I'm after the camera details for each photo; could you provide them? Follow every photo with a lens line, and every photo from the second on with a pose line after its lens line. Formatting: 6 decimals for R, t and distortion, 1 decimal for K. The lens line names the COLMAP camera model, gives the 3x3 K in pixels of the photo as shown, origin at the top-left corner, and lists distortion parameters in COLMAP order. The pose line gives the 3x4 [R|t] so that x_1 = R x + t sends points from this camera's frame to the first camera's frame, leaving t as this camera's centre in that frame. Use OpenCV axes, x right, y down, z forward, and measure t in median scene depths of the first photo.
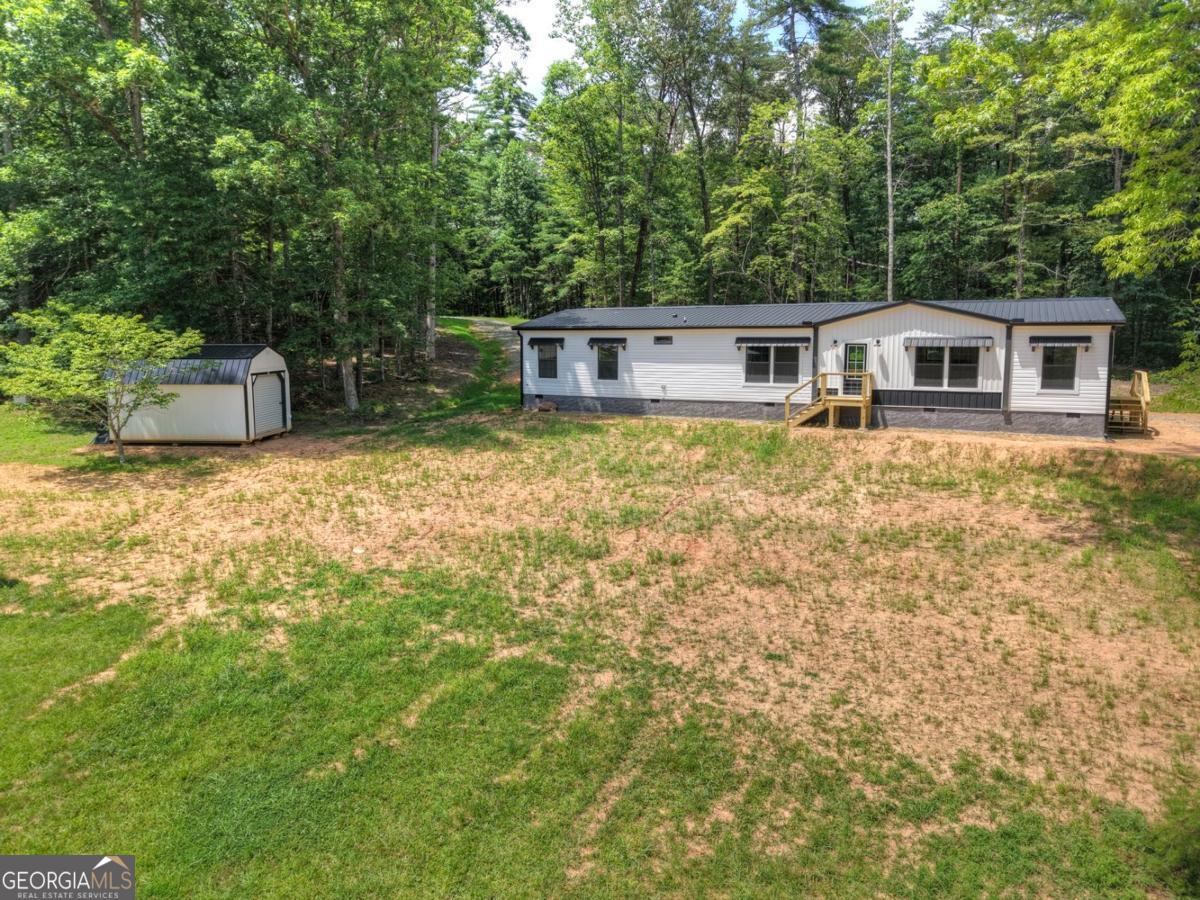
lens RADIAL K [[861.5, 0, 660.4], [0, 861.5, 442.3], [0, 0, 1]] dist [0.009776, -0.006297]
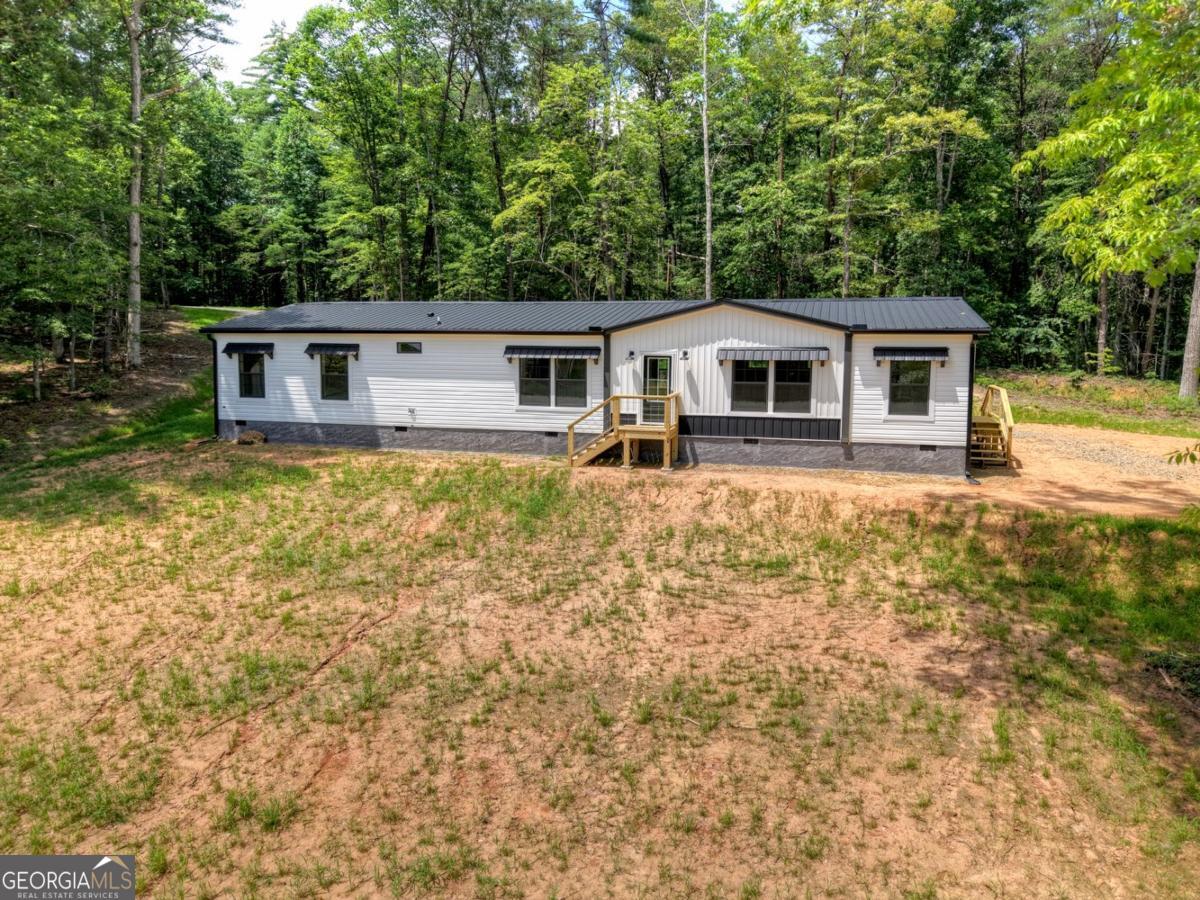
lens RADIAL K [[936.3, 0, 604.5], [0, 936.3, 449.0], [0, 0, 1]] dist [0.038604, -0.041755]
pose [[0.989497, -0.013332, 0.143938, 0.056094], [0.012916, 0.999909, 0.003818, -0.034044], [-0.143976, -0.001919, 0.989579, 0.173979]]
